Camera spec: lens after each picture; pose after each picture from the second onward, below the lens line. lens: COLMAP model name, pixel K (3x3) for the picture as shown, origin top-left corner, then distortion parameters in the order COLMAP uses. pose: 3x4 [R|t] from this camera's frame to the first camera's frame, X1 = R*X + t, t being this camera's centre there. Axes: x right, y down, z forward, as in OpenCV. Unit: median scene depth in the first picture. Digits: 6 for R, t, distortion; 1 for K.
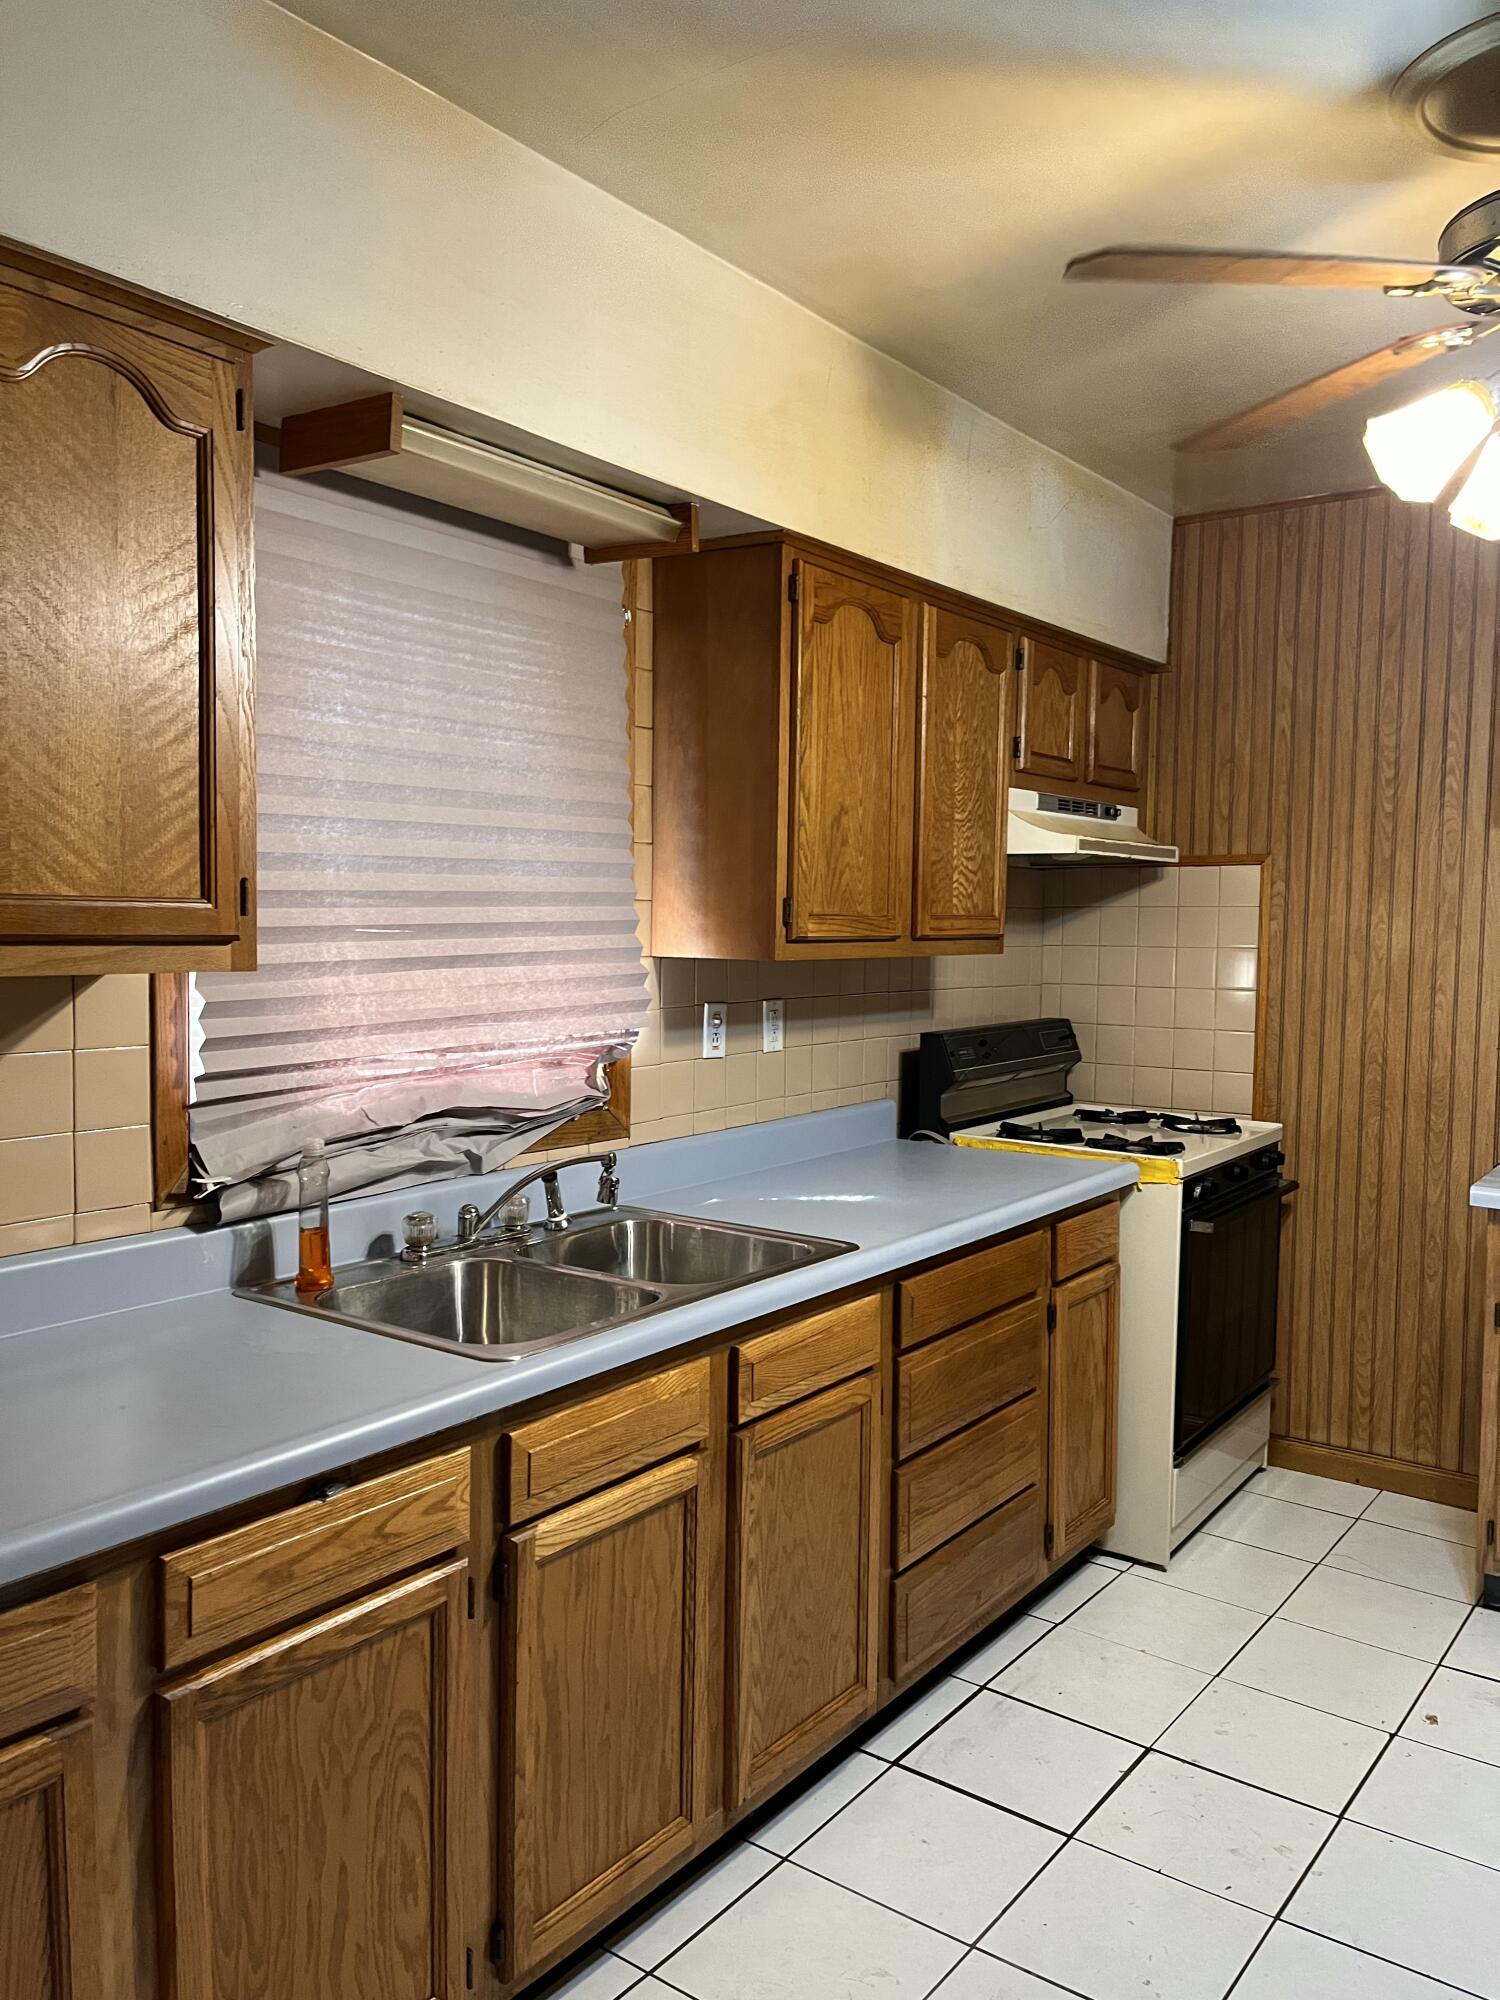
lens RADIAL K [[1499.8, 0, 750.0], [0, 1499.8, 1000.0], [0, 0, 1]] dist [0.042966, -0.092940]
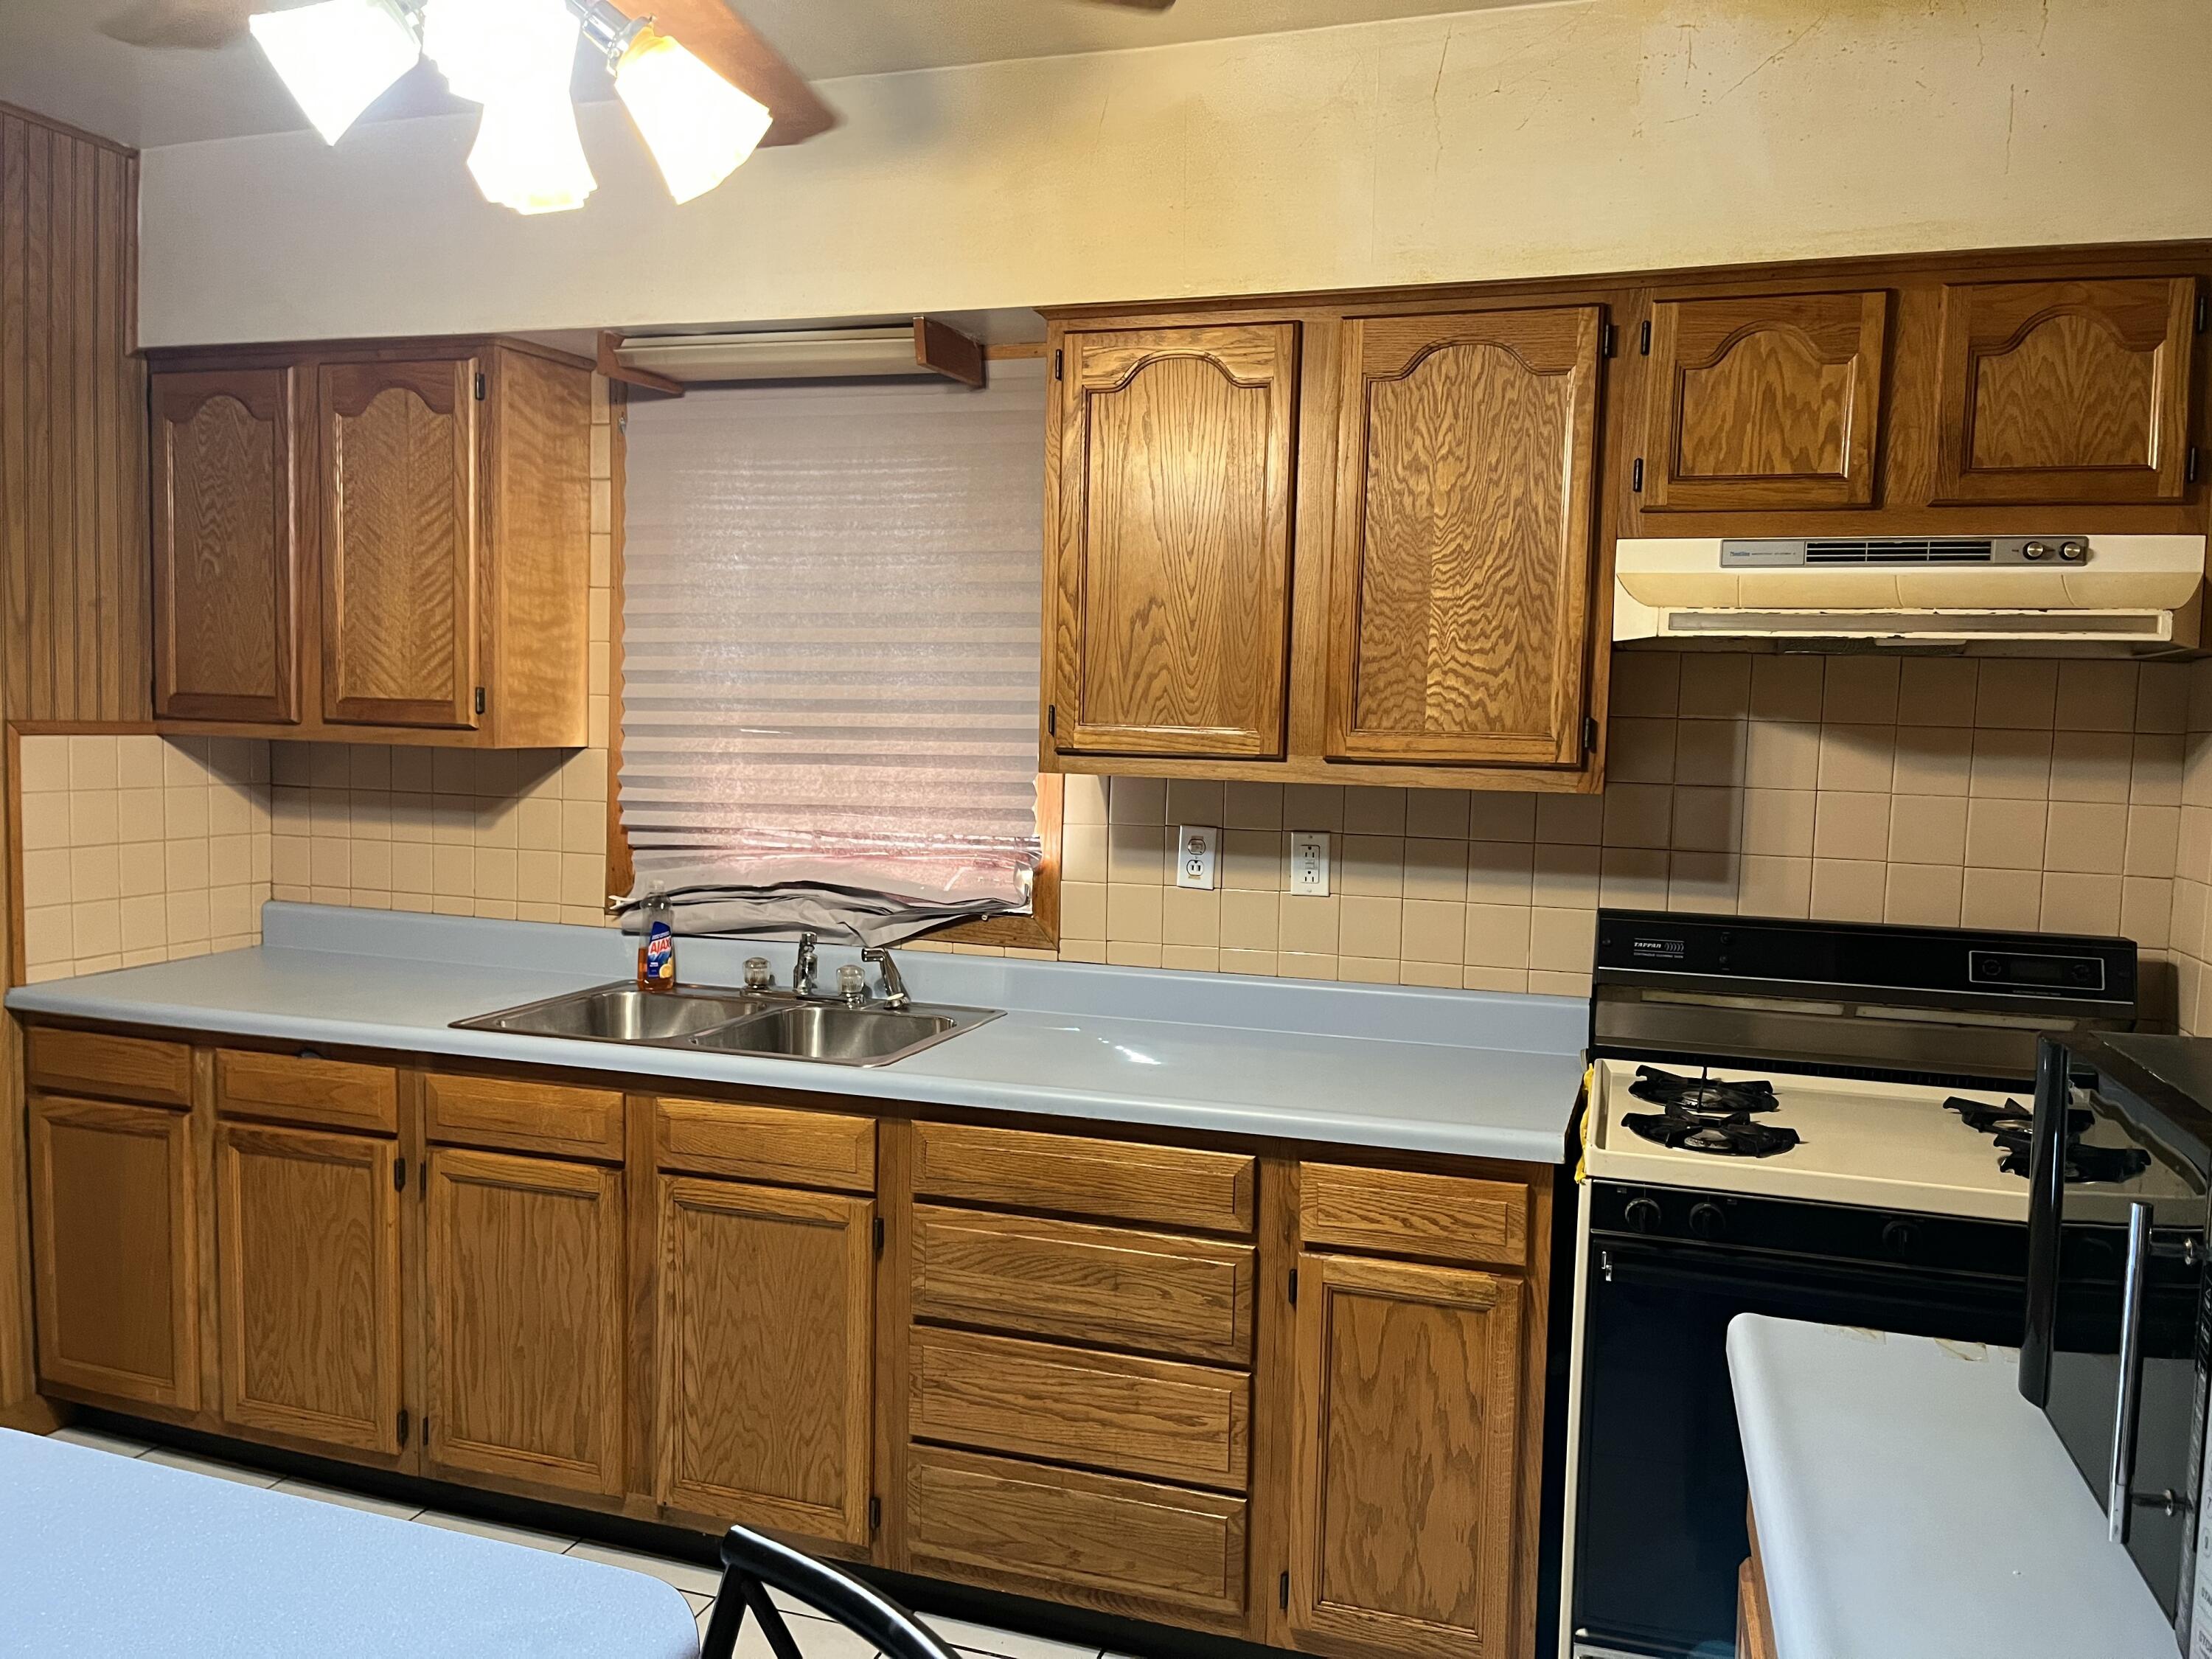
lens RADIAL K [[1658.8, 0, 1106.0], [0, 1658.8, 829.5], [0, 0, 1]] dist [0.042966, -0.092940]
pose [[0.318729, 0.063854, -0.945692, 1.113211], [-0.075295, 0.996281, 0.041893, -0.041524], [0.944850, 0.057853, 0.322352, 0.792009]]
